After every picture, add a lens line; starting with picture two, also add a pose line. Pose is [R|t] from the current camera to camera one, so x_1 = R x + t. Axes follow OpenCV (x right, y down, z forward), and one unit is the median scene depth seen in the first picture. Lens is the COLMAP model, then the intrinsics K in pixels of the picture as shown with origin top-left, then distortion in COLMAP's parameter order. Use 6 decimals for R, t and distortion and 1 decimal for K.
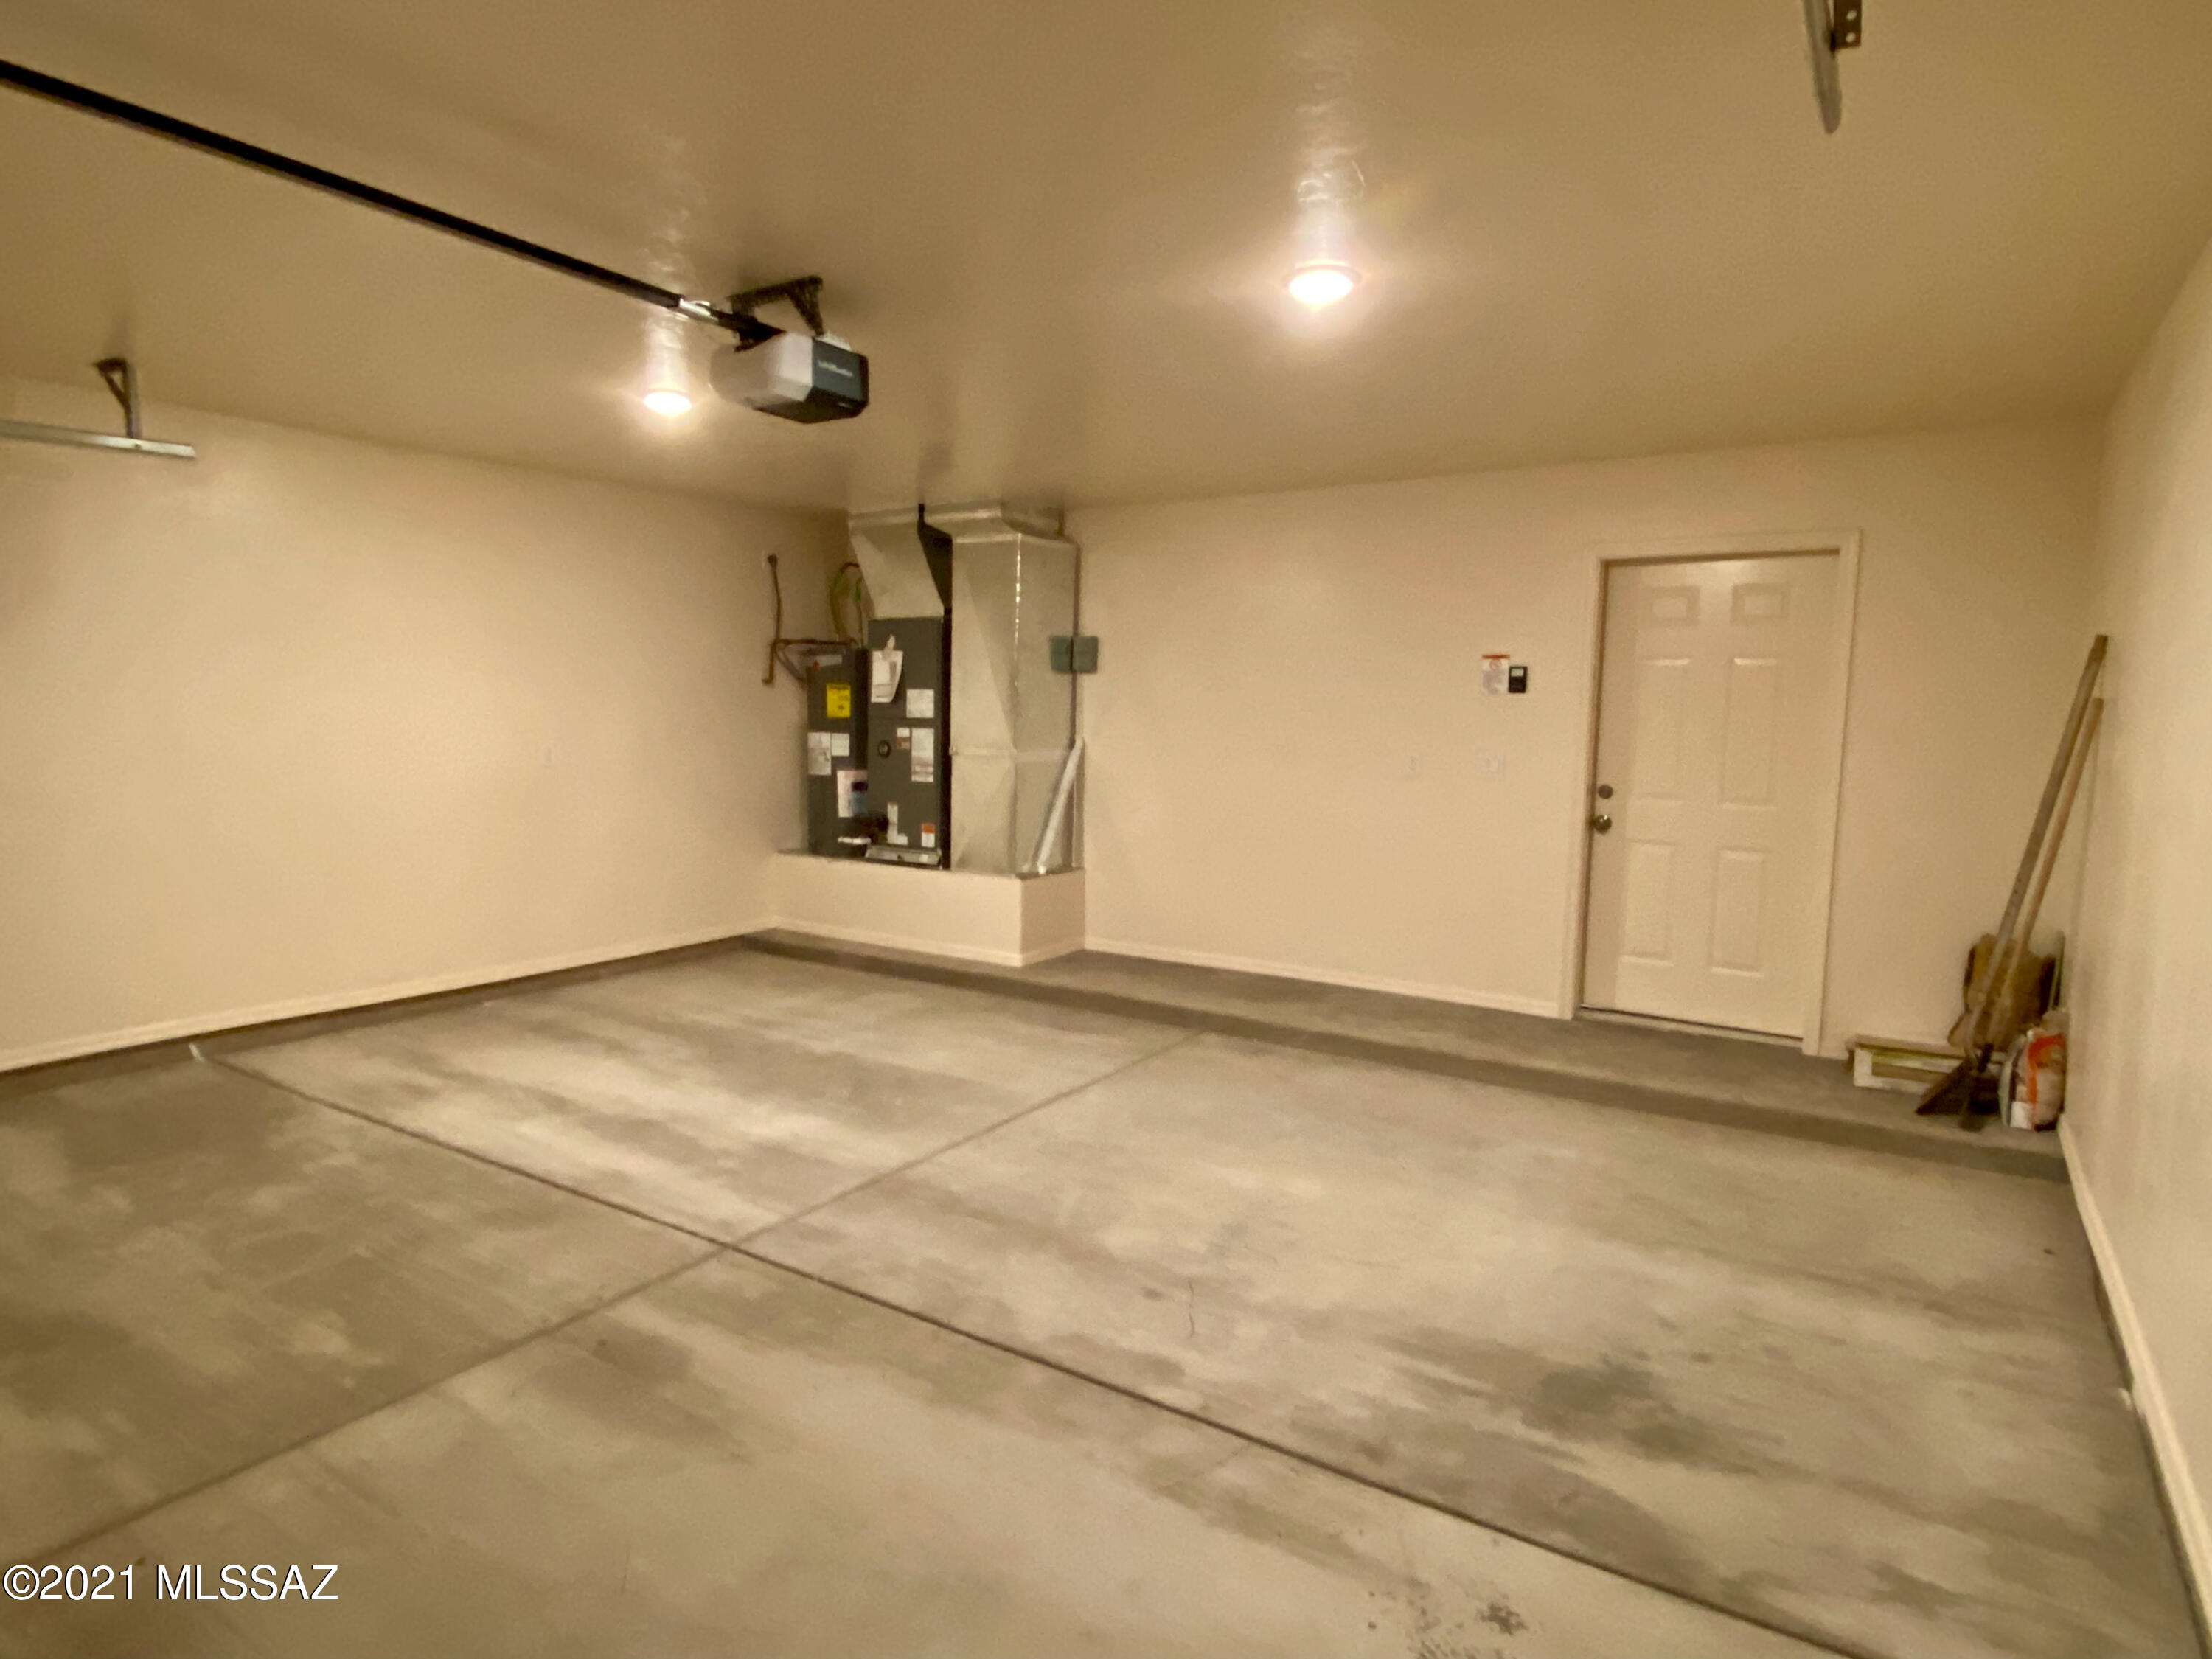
lens RADIAL K [[1251.3, 0, 1105.0], [0, 1251.3, 828.7], [0, 0, 1]] dist [0.002031, -0.005999]
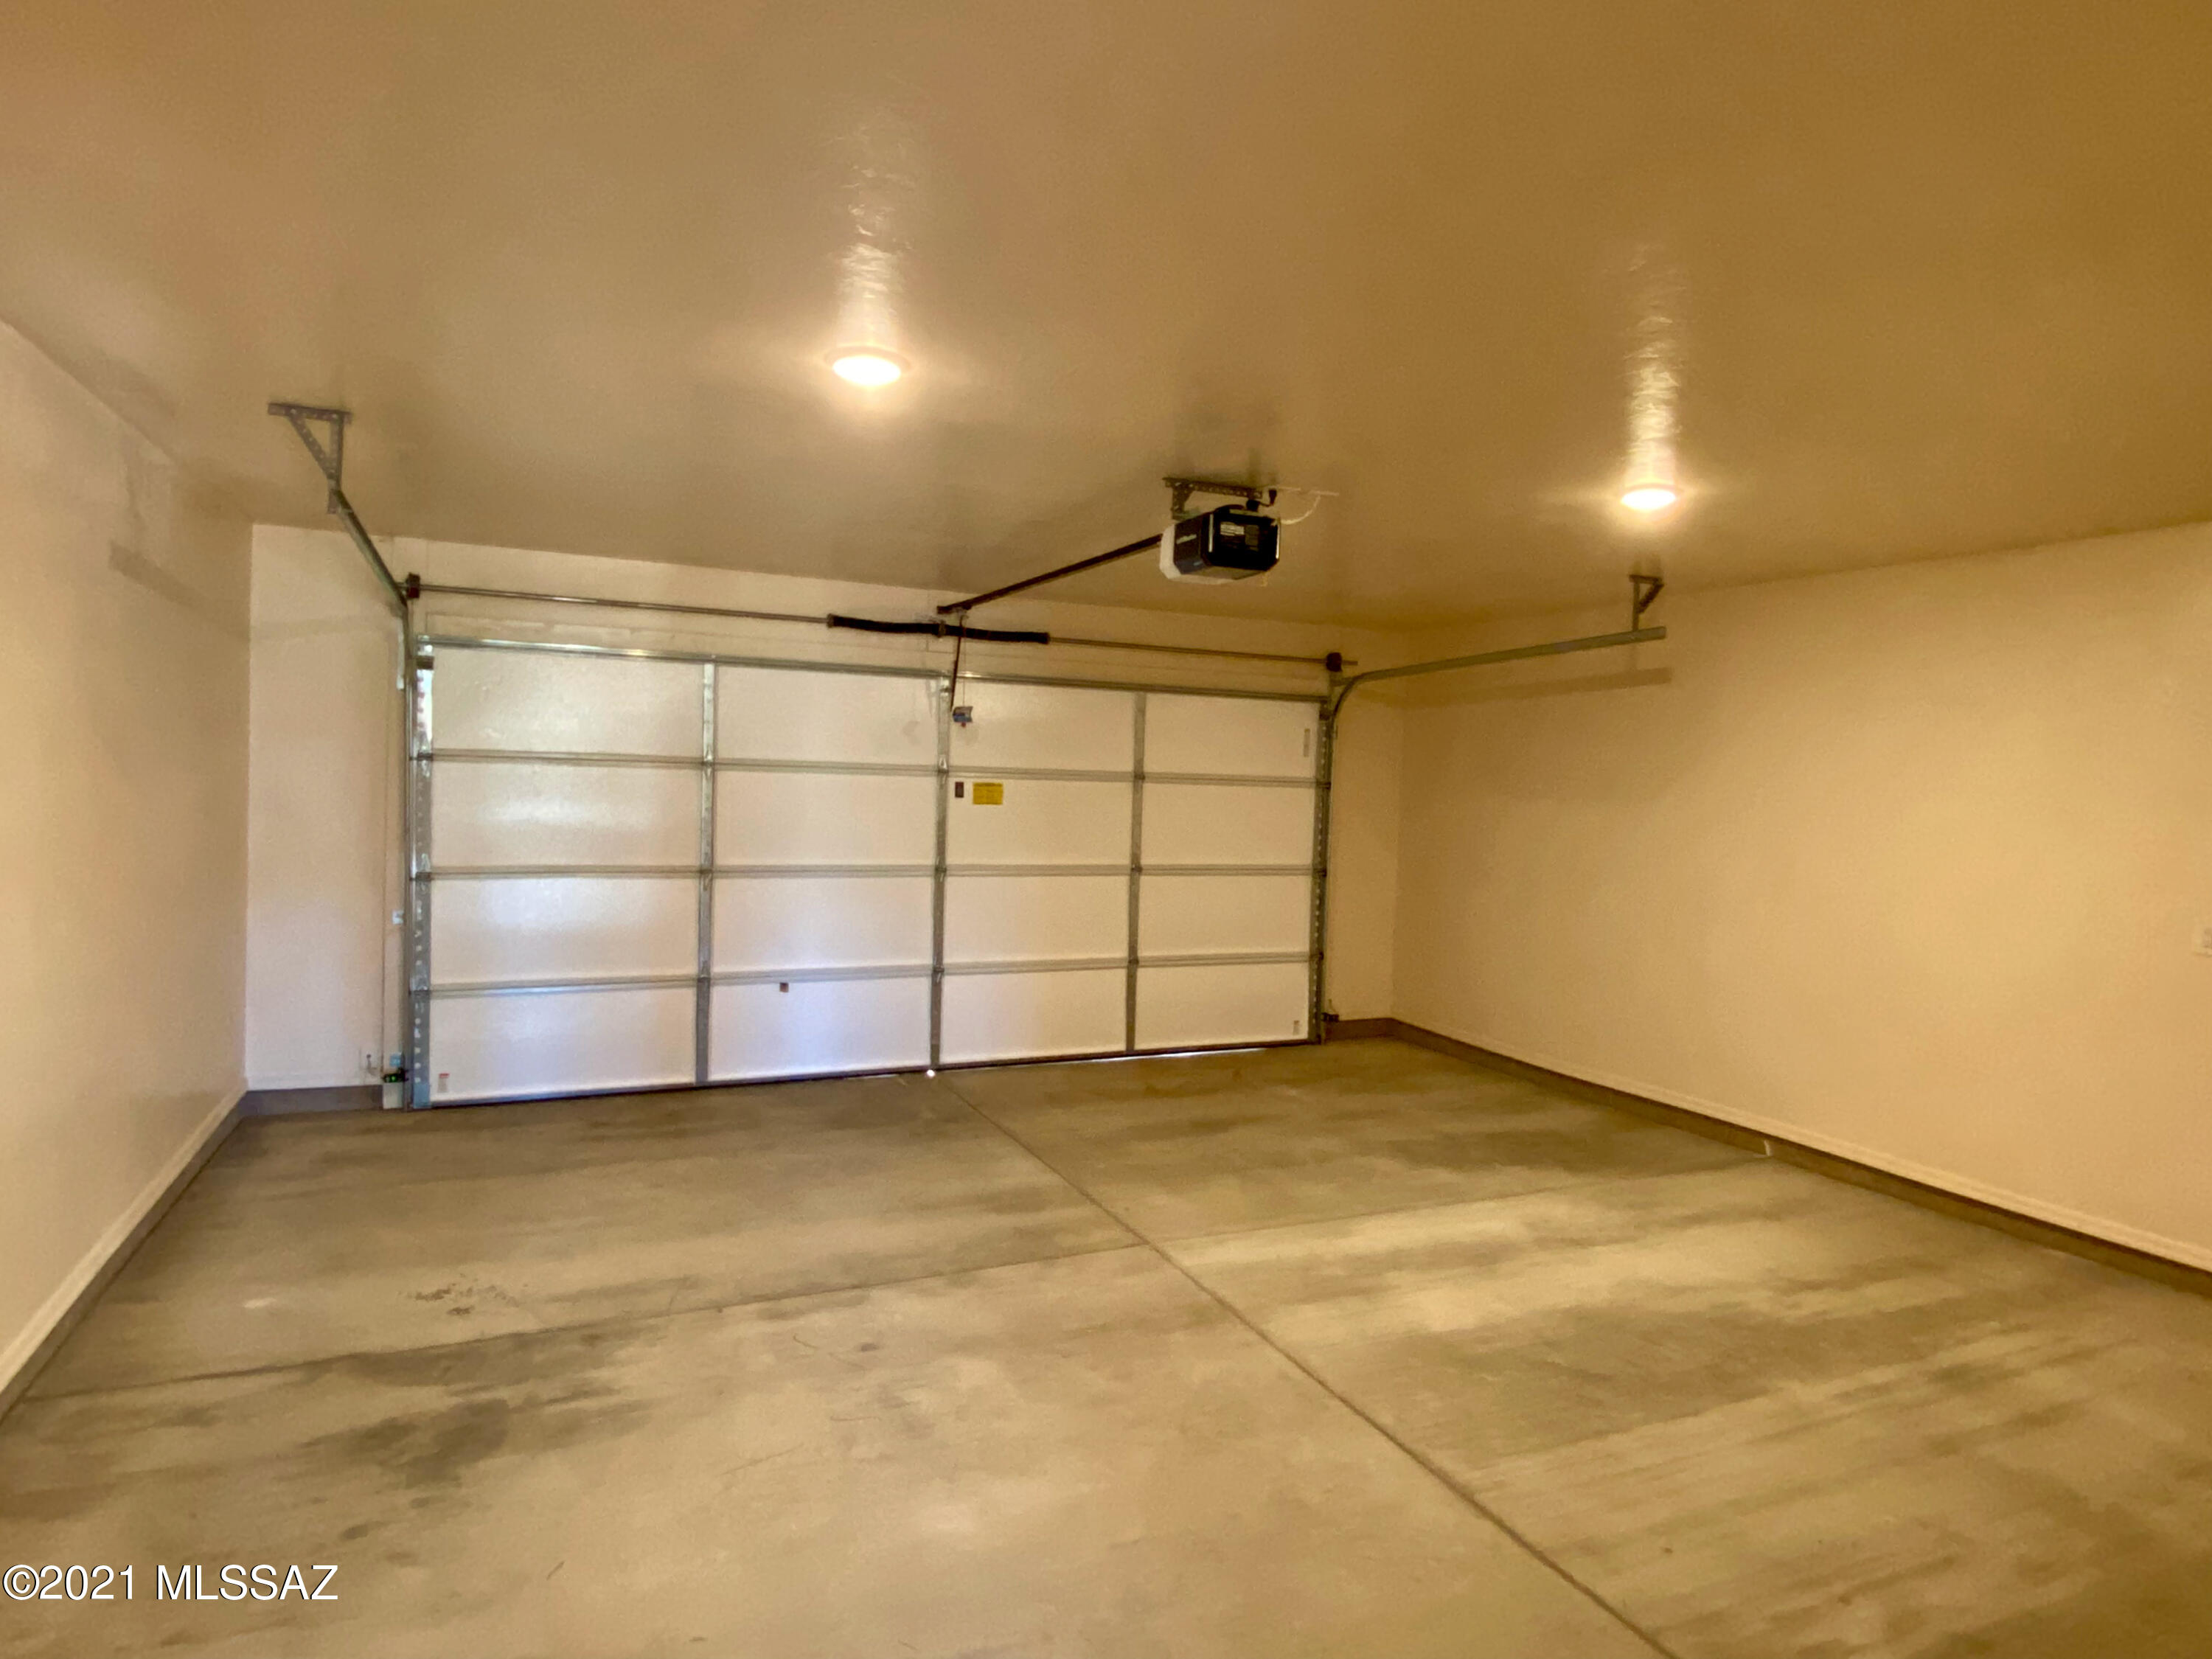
lens RADIAL K [[1251.3, 0, 1104.1], [0, 1251.3, 826.9], [0, 0, 1]] dist [0.002031, -0.005999]
pose [[-0.532811, 0.010175, -0.846173, 0.884133], [-0.126331, 0.987766, 0.091425, -0.219826], [0.836751, 0.155610, -0.525008, 1.723574]]
